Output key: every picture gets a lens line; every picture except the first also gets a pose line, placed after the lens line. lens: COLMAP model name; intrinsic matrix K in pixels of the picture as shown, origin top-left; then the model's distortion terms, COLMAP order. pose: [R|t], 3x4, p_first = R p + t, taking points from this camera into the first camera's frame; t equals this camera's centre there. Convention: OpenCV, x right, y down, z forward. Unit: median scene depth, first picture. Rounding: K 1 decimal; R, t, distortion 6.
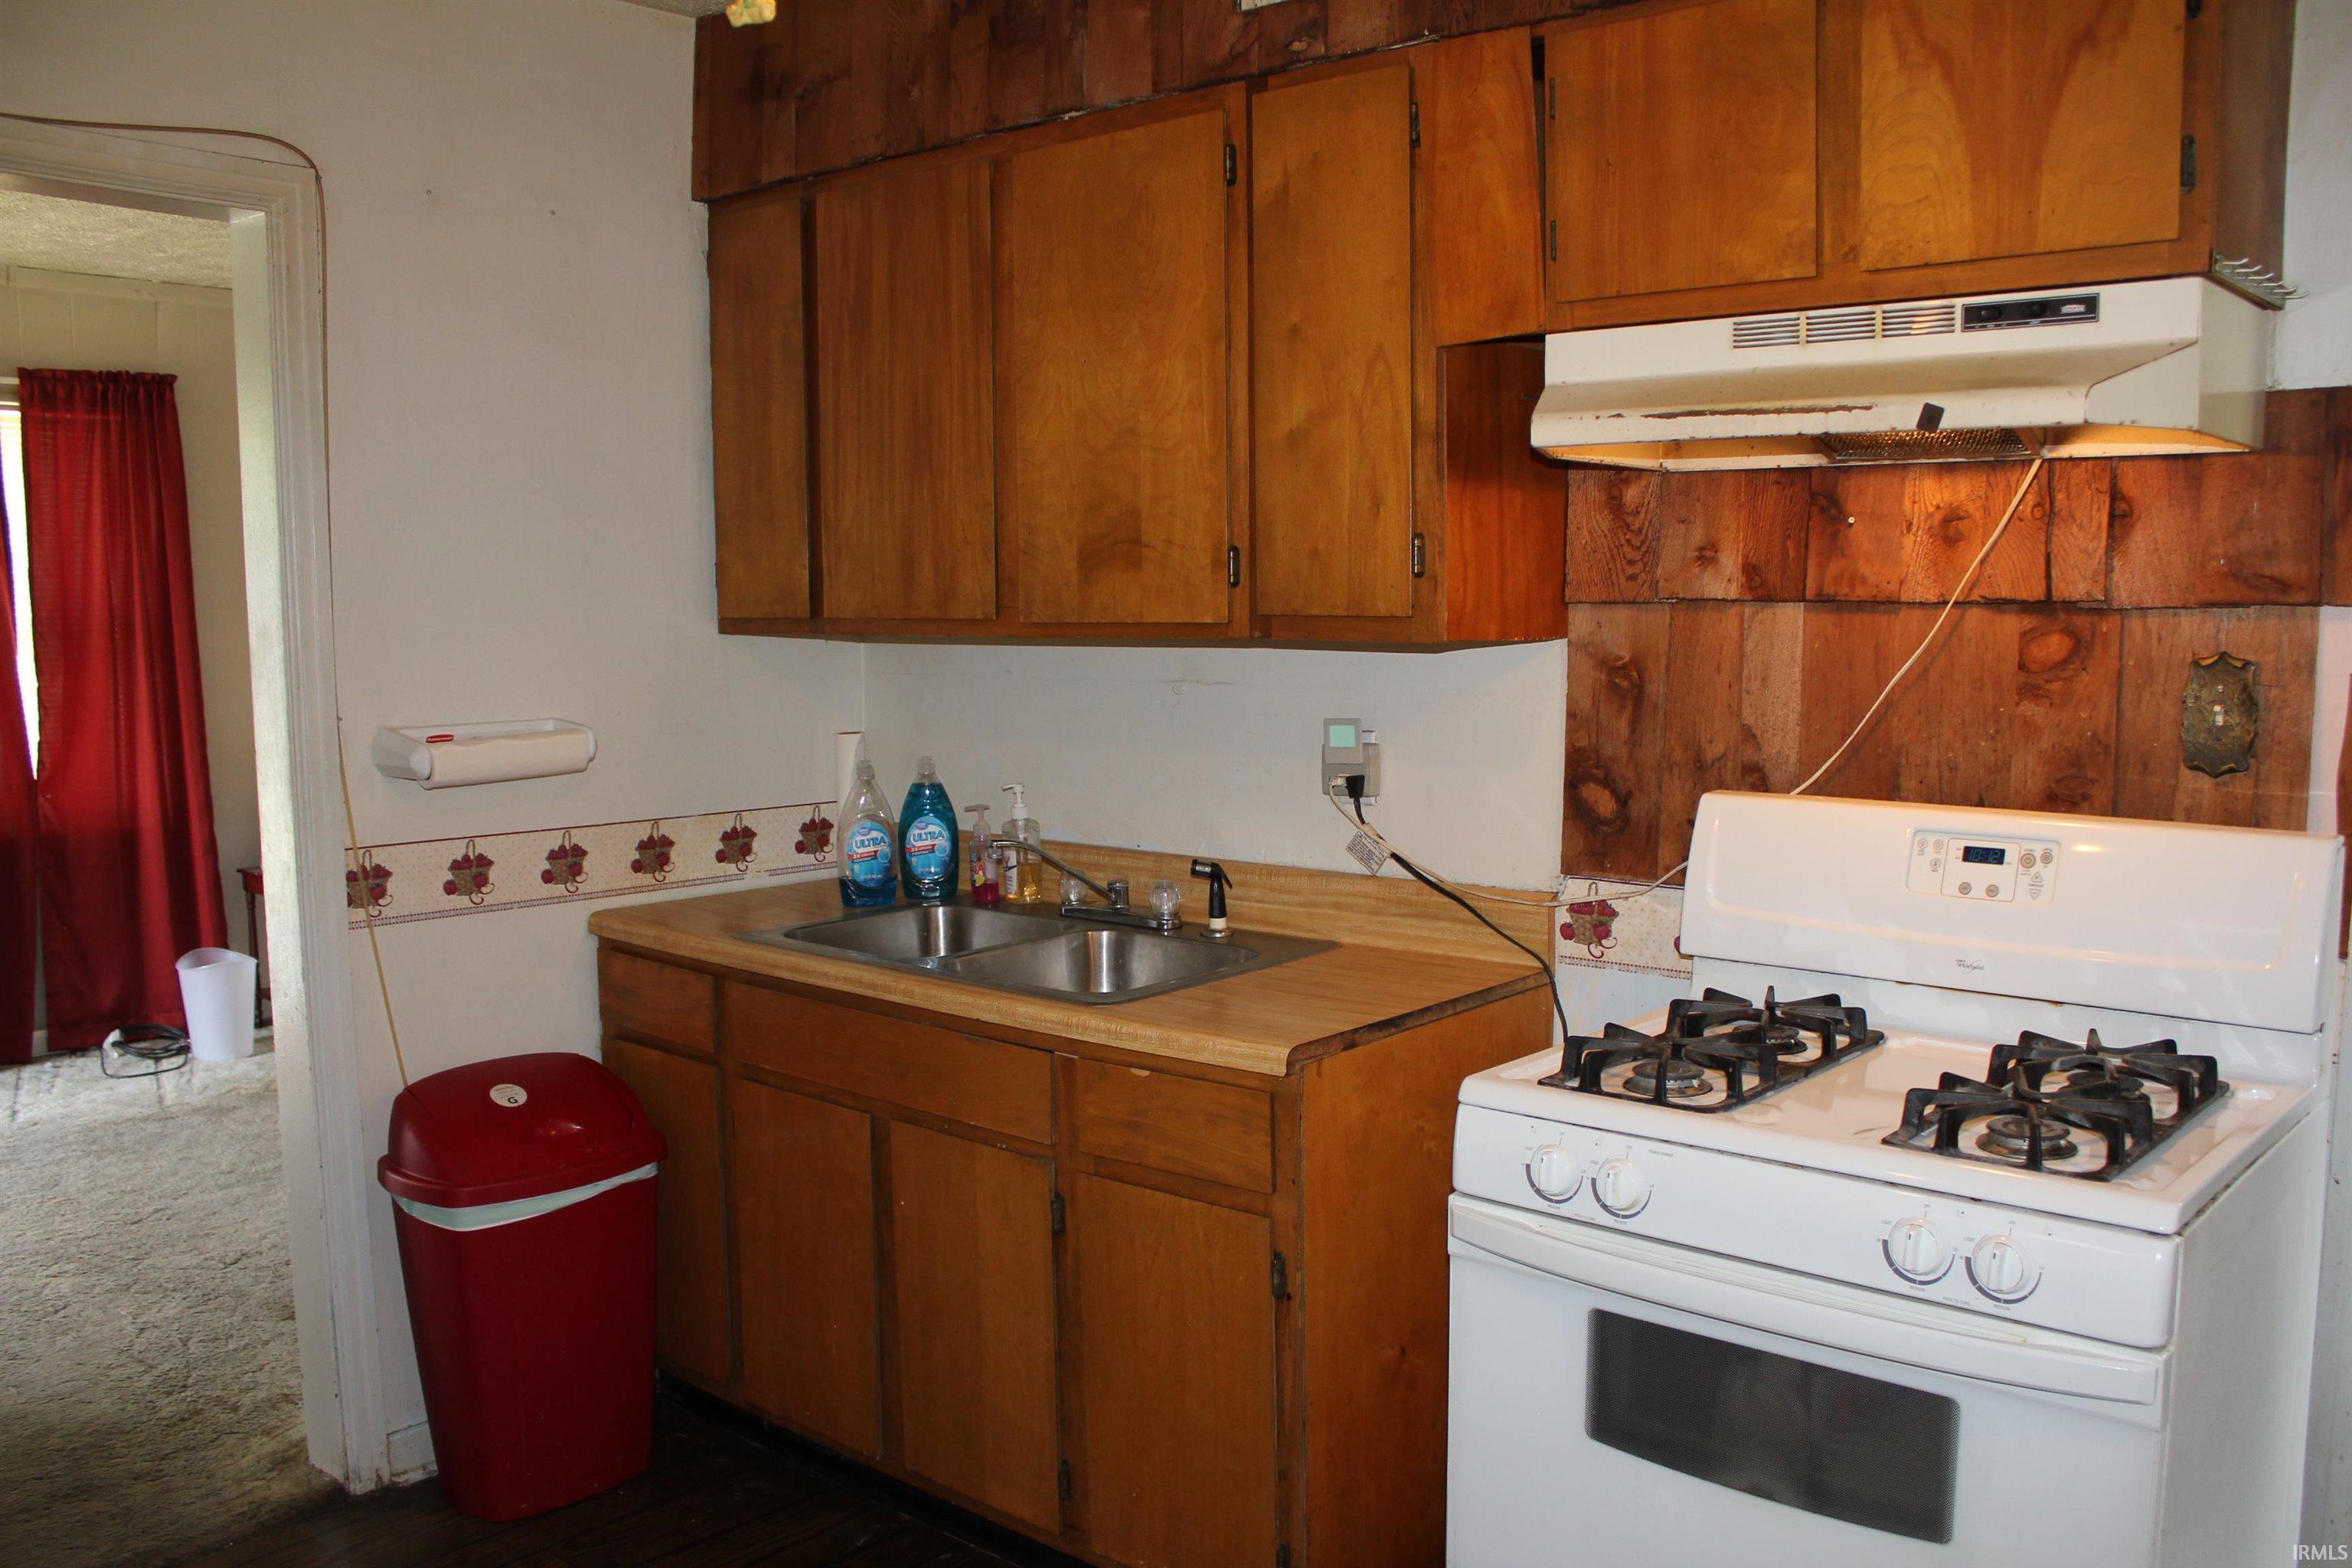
lens RADIAL K [[1959.2, 0, 1234.0], [0, 1959.2, 787.0], [0, 0, 1]] dist [-0.103584, -0.002934]
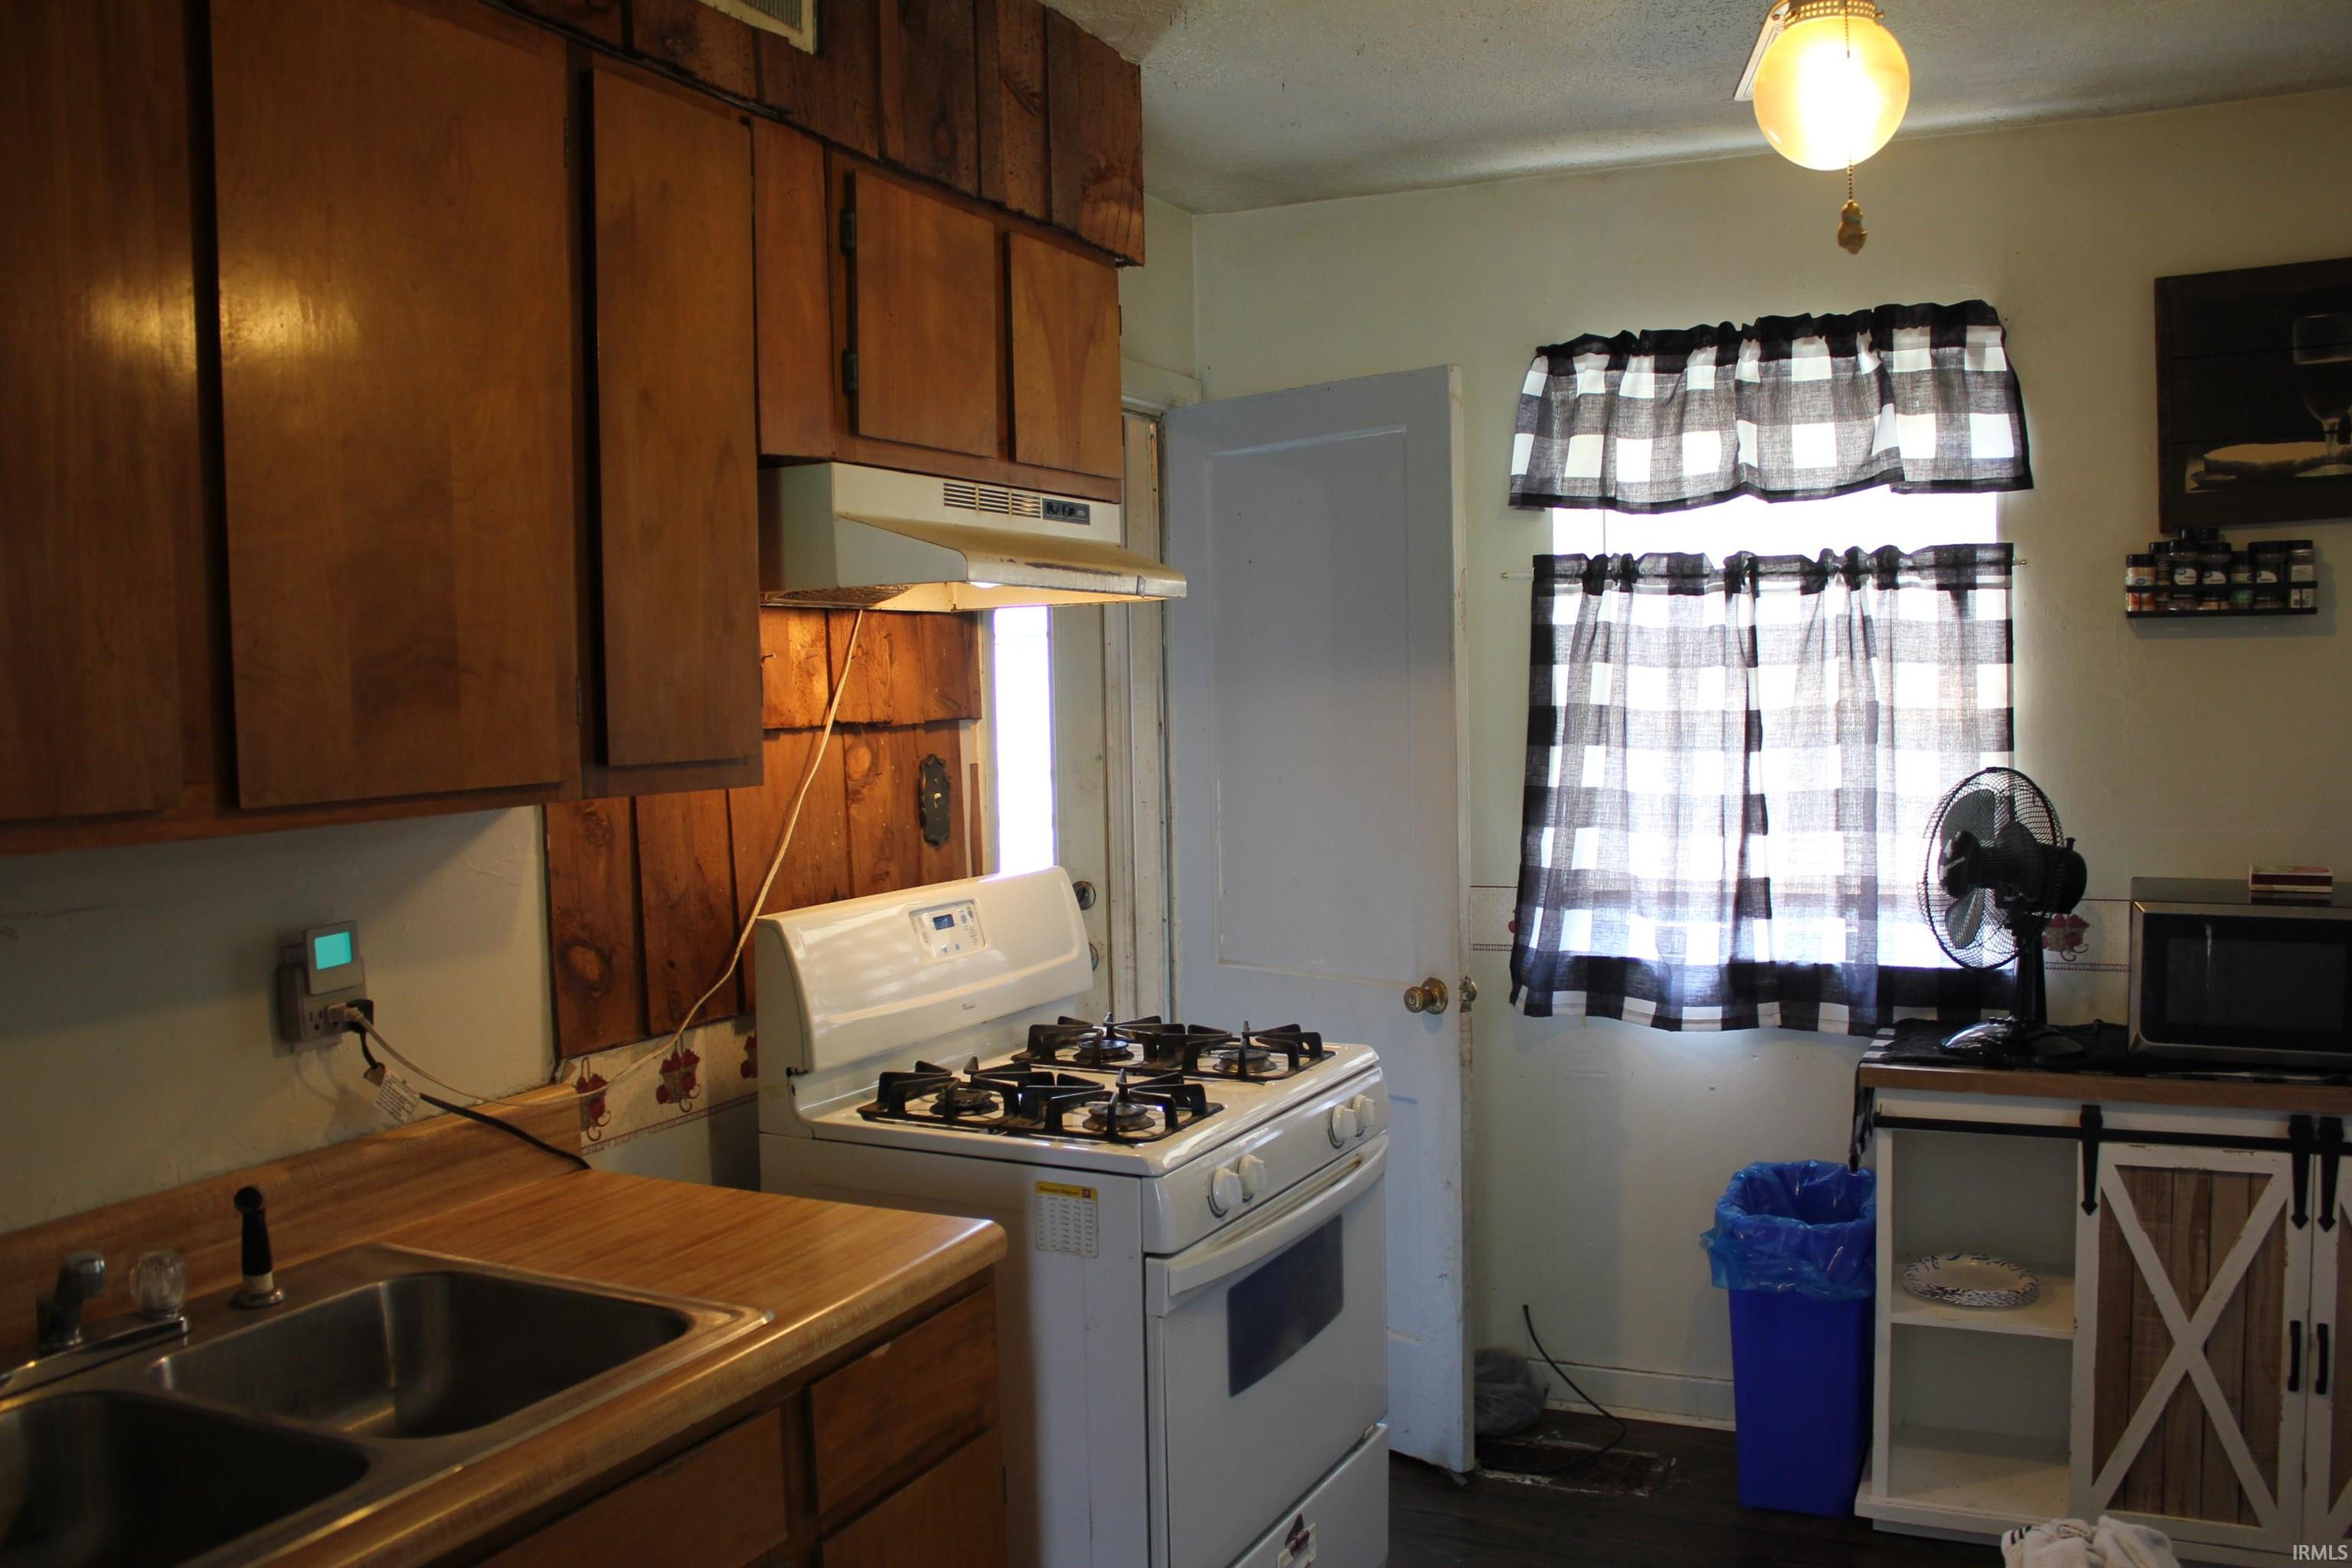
lens RADIAL K [[1959.2, 0, 1234.0], [0, 1959.2, 787.0], [0, 0, 1]] dist [-0.103584, -0.002934]
pose [[-0.269434, -0.039555, 0.962206, -0.808429], [0.121473, 0.989780, 0.074703, -0.113464], [-0.955327, 0.137009, -0.261876, 1.036471]]
